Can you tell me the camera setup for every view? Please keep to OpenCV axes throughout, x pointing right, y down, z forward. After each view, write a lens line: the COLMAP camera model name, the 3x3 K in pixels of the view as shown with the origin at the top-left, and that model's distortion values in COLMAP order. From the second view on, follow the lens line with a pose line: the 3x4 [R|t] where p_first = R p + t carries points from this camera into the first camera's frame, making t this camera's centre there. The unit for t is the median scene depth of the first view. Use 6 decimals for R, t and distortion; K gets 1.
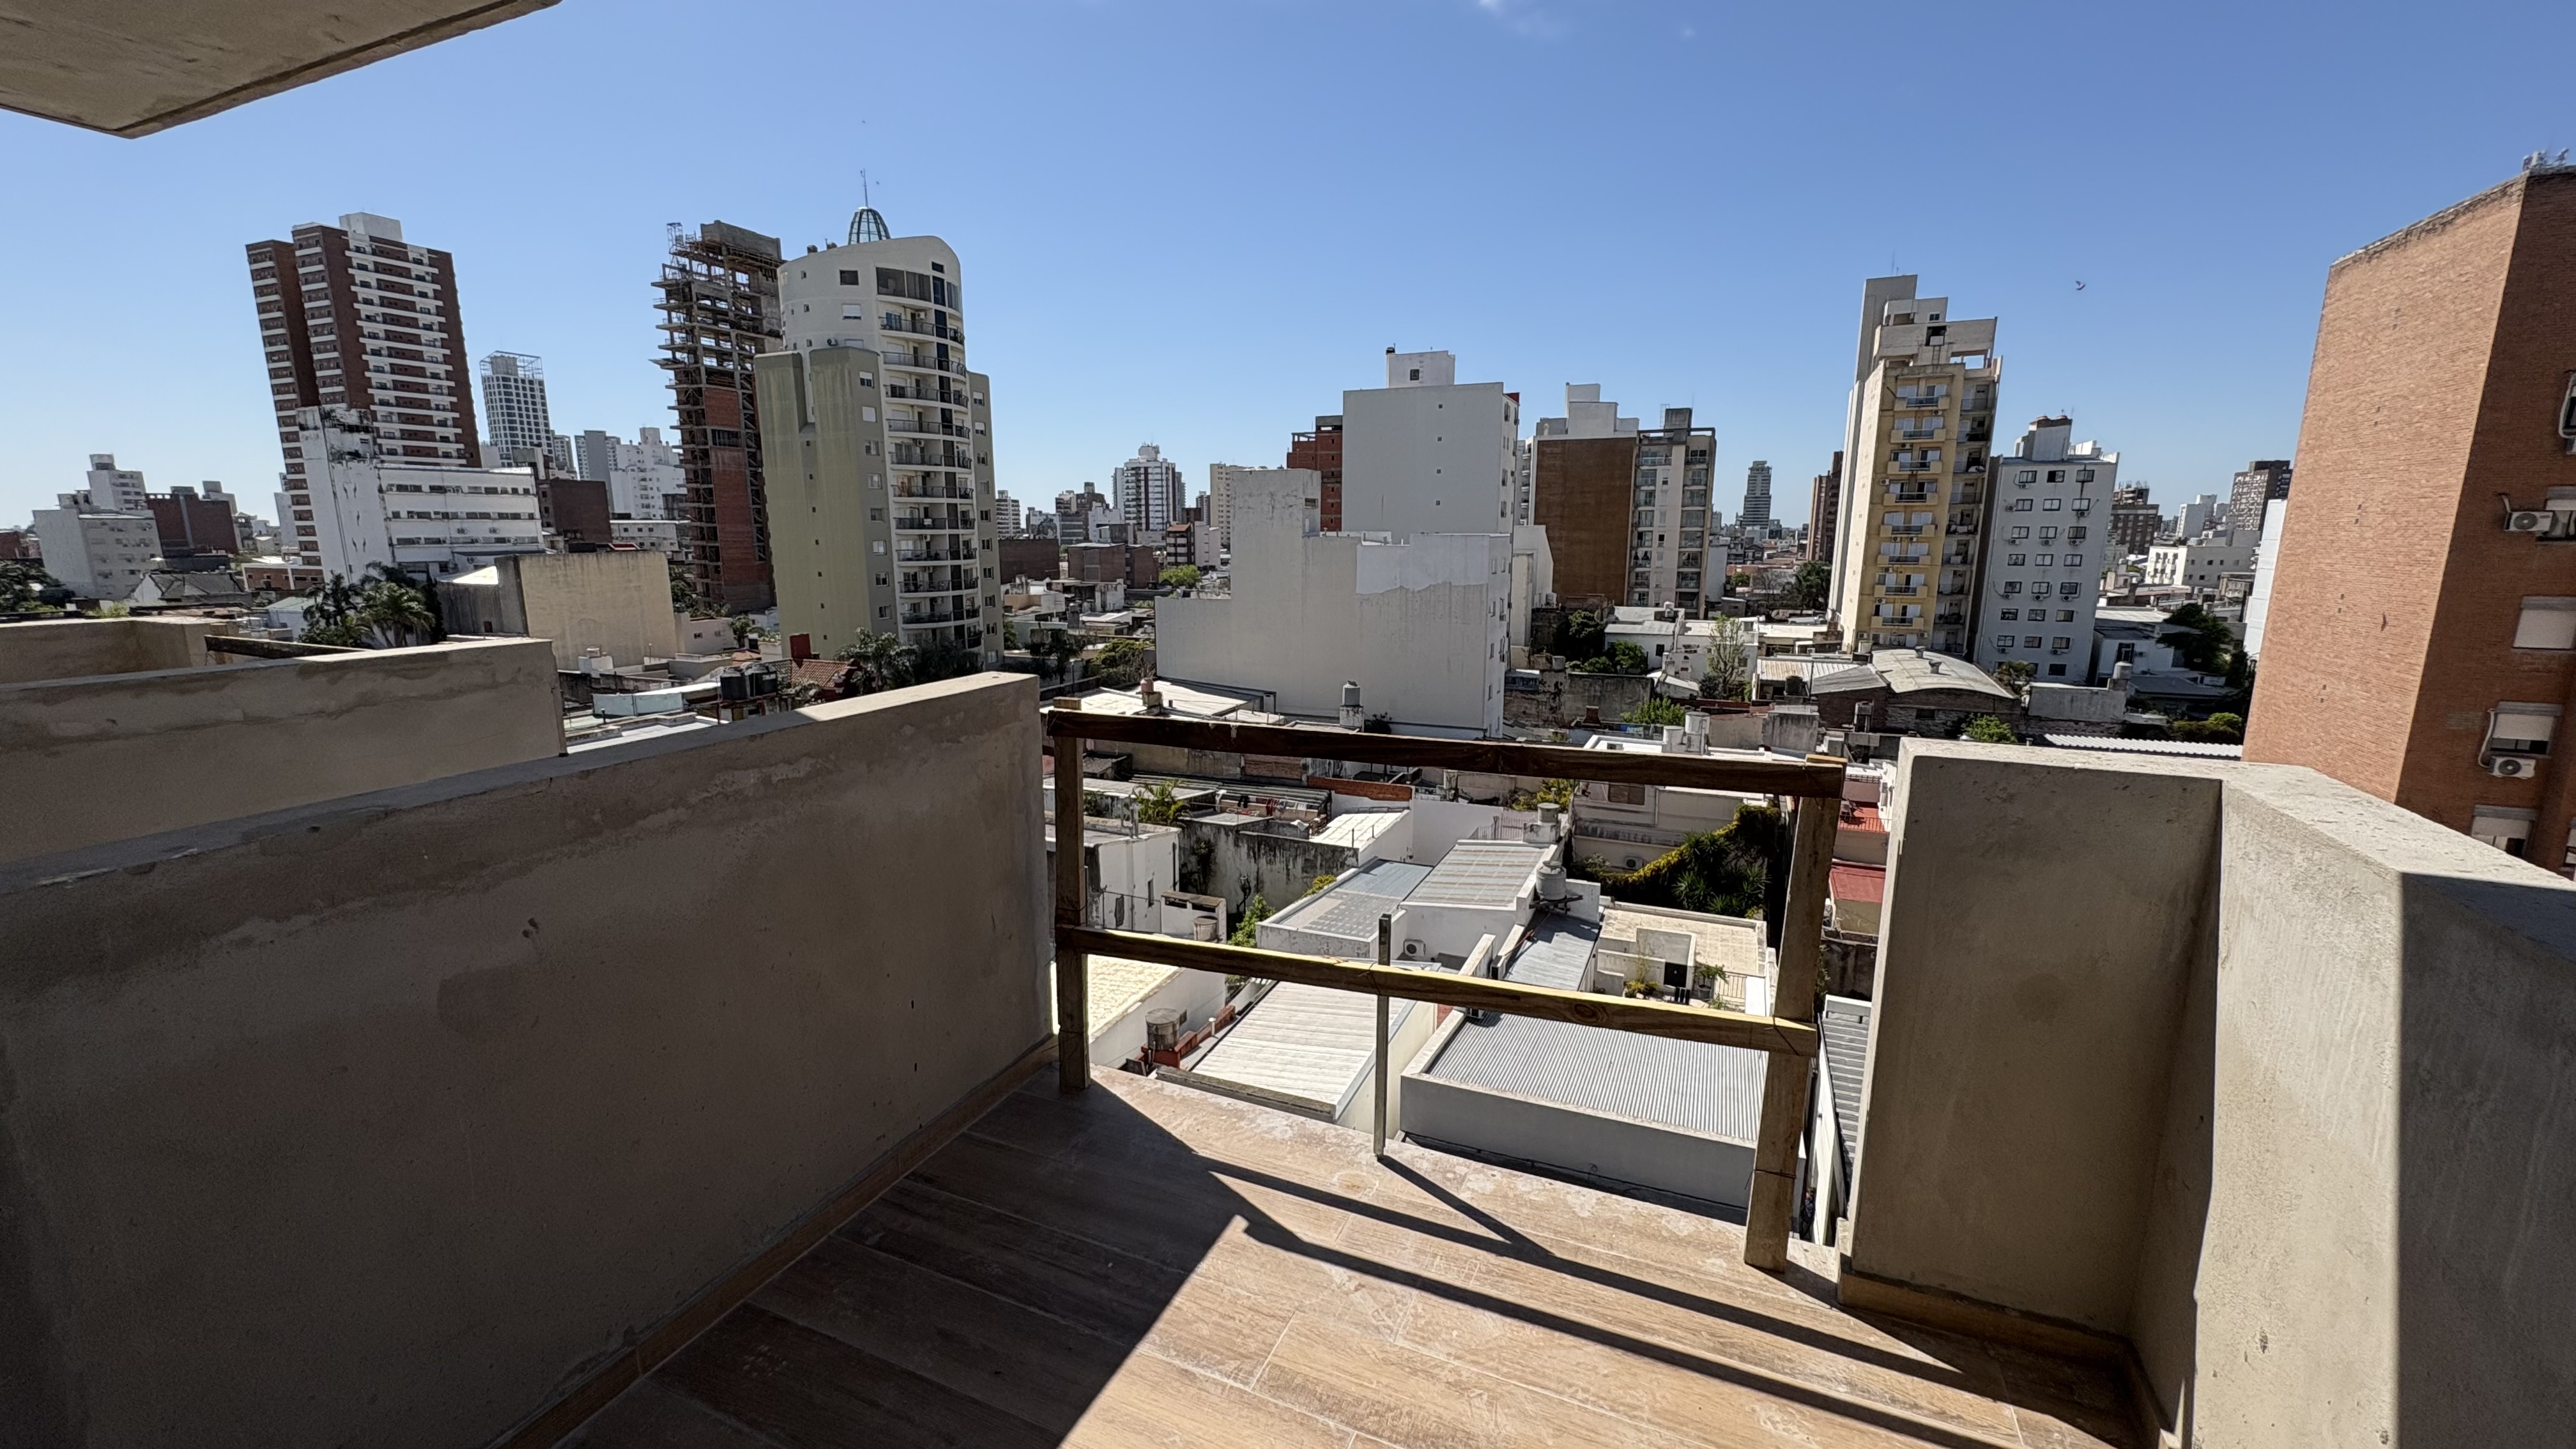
lens RADIAL K [[1025.1, 0, 1288.0], [0, 1025.1, 723.7], [0, 0, 1]] dist [0.000271, 0.000040]
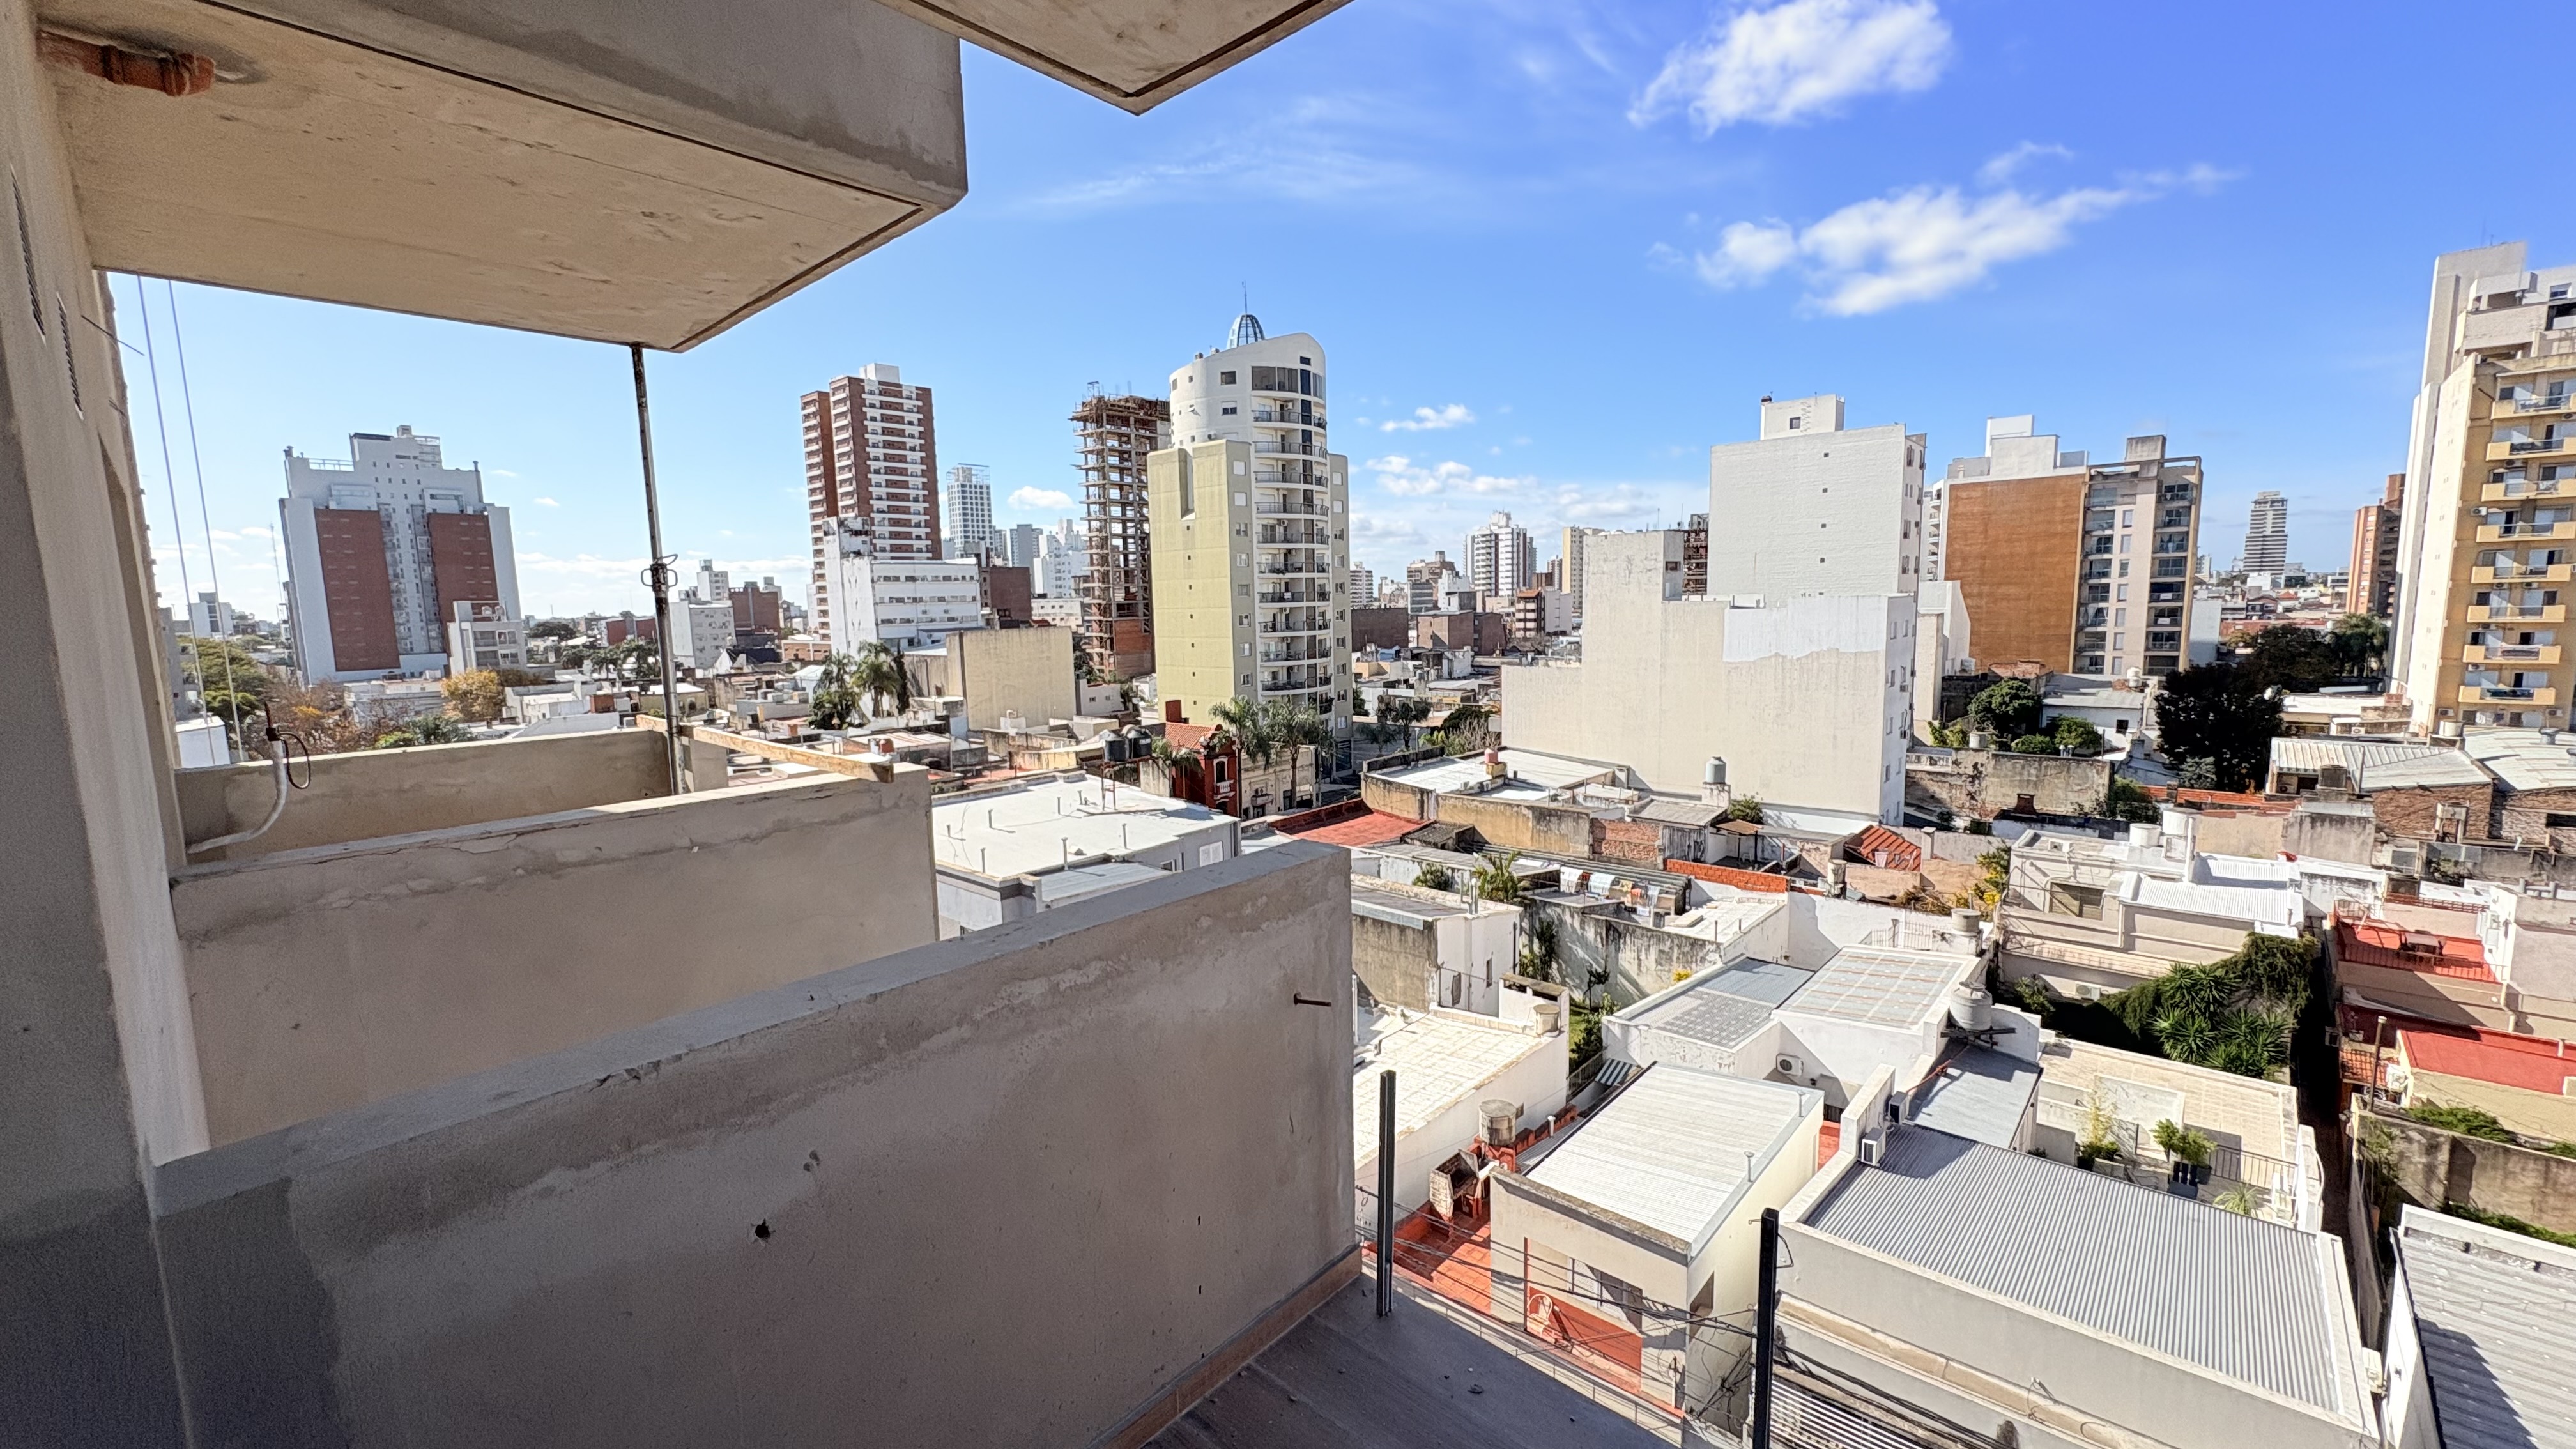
lens RADIAL K [[1025.1, 0, 1287.1], [0, 1025.1, 726.9], [0, 0, 1]] dist [0.000271, 0.000040]
pose [[0.944362, 0.016539, -0.328491, -0.000025], [-0.036191, 0.997896, -0.053801, -0.003069], [0.326910, 0.062696, 0.942974, 0.003603]]
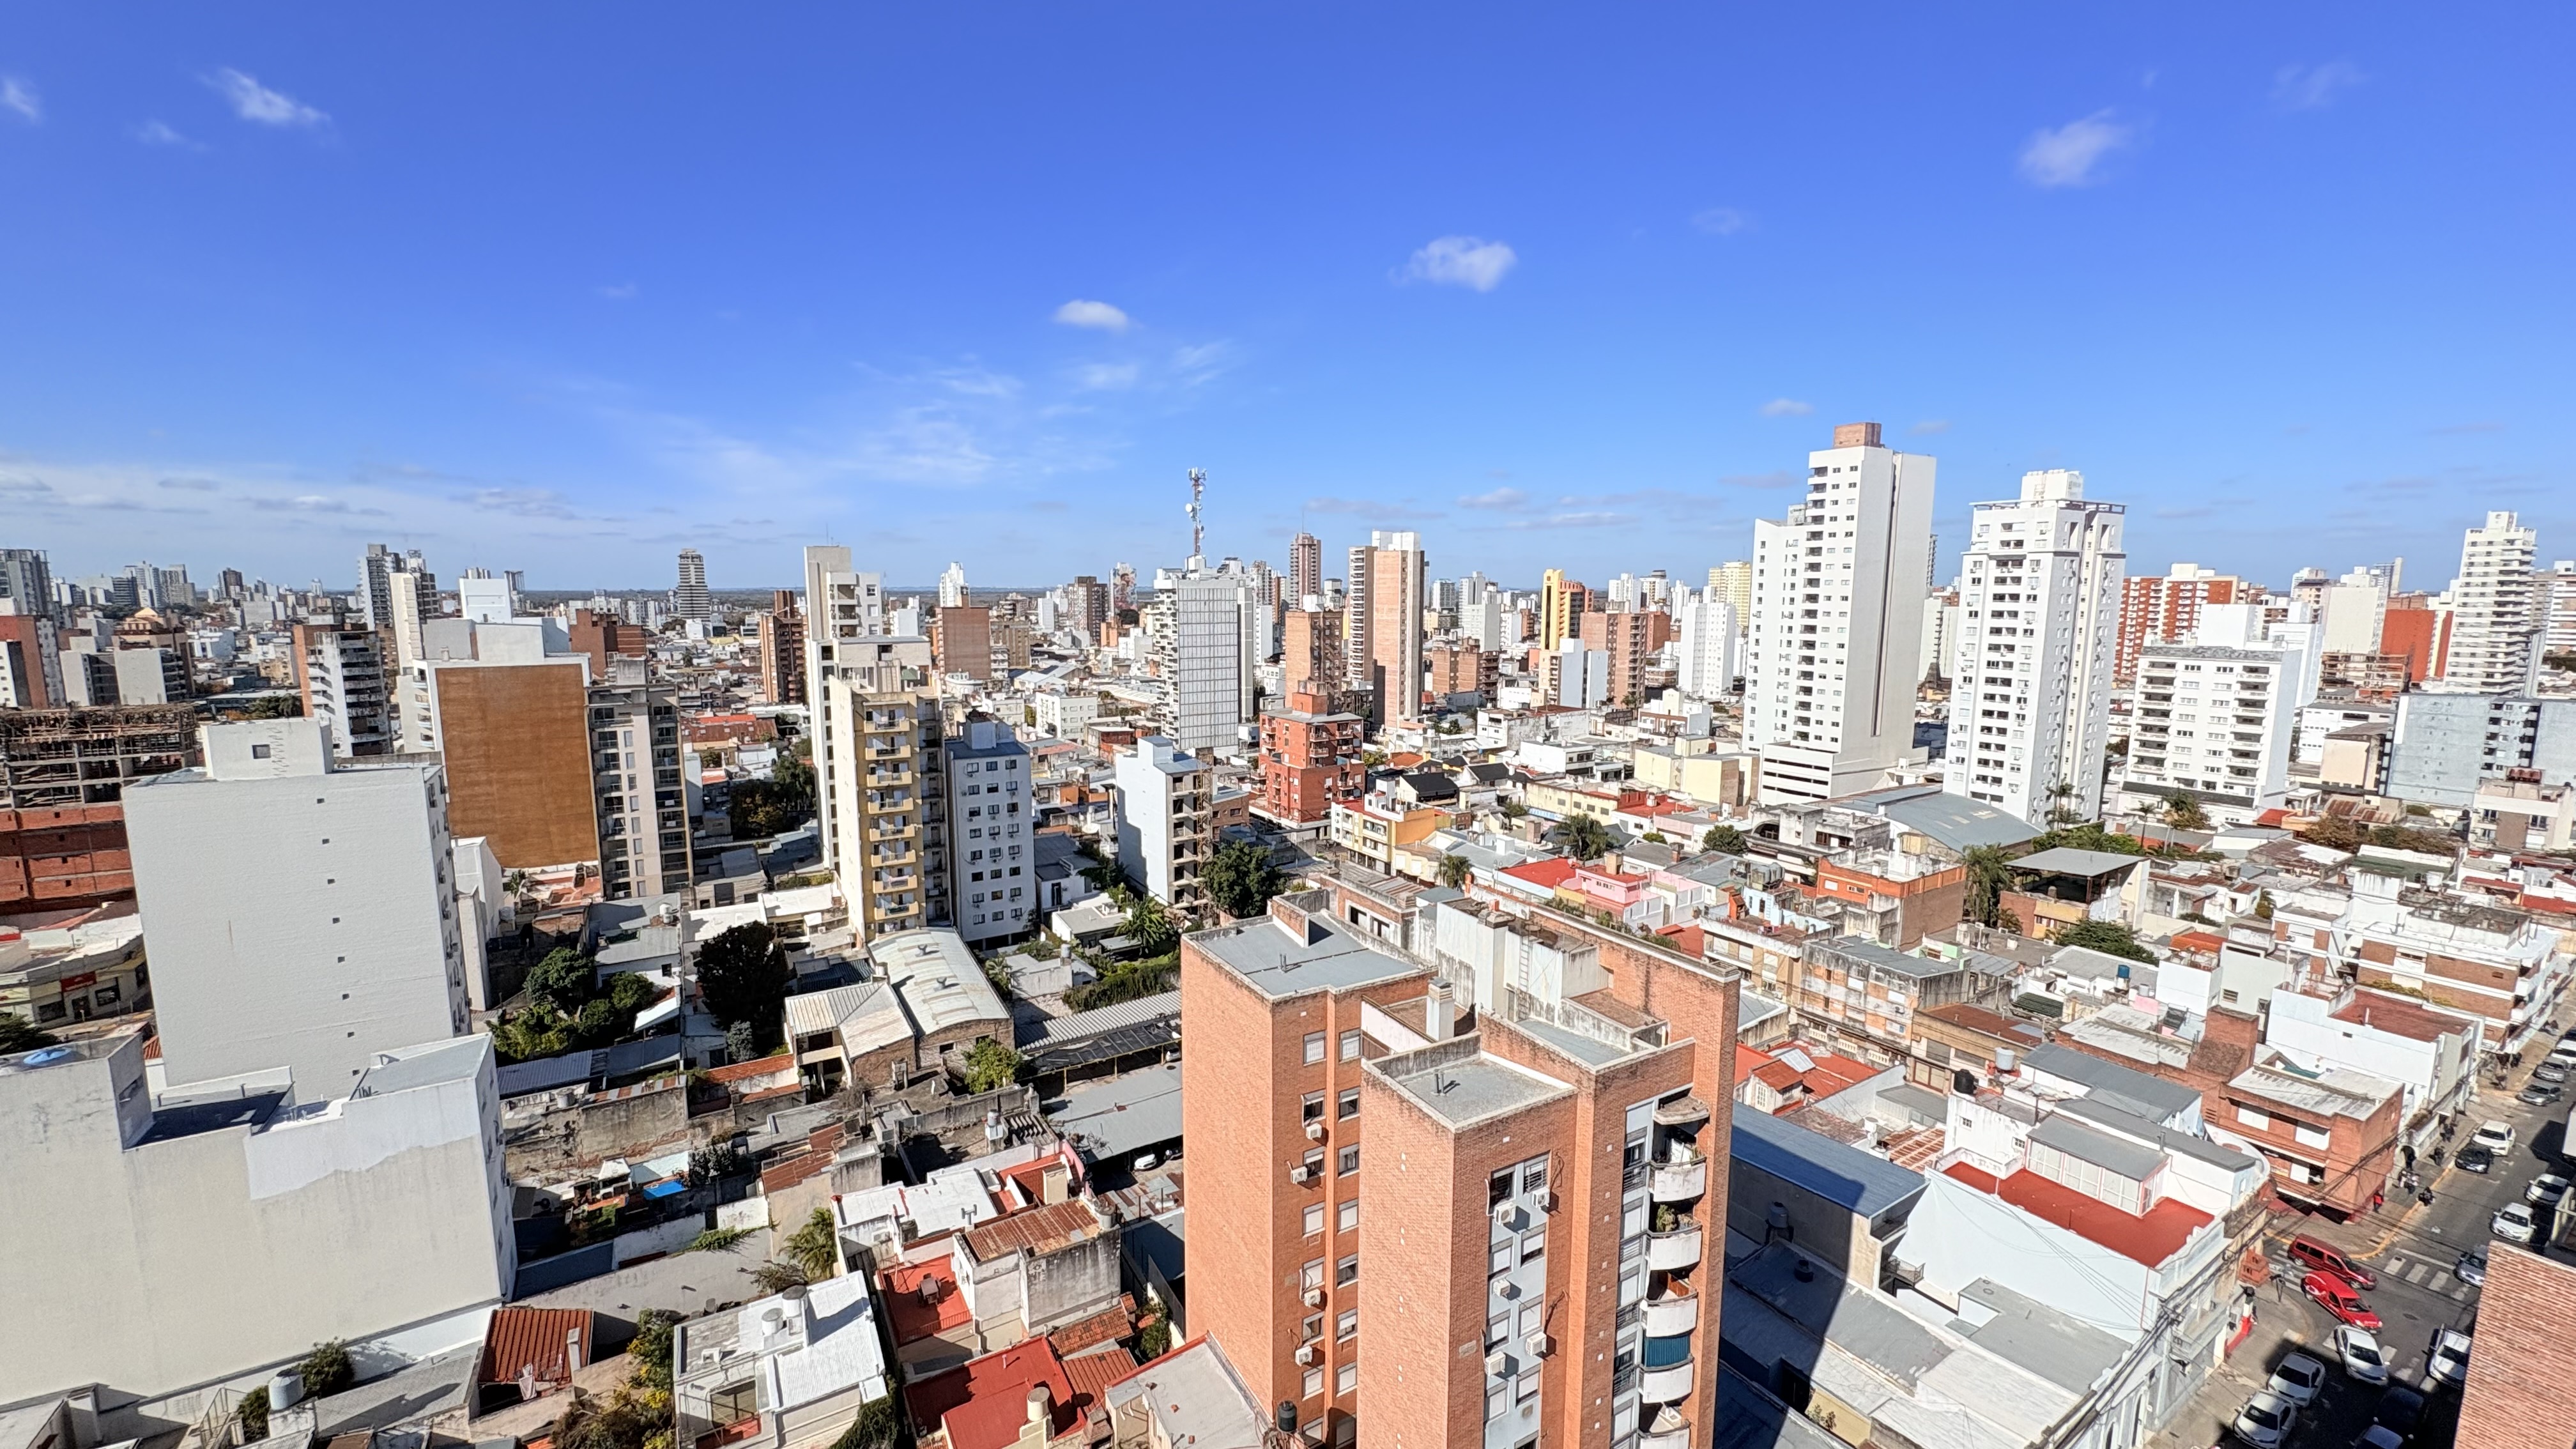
lens RADIAL K [[1025.1, 0, 1289.5], [0, 1025.1, 722.4], [0, 0, 1]] dist [0.000271, 0.000040]
pose [[0.582234, -0.105857, 0.806100, -0.037359], [0.150877, 0.988333, 0.020812, -0.251030], [-0.798899, 0.109505, 0.591413, -0.030710]]
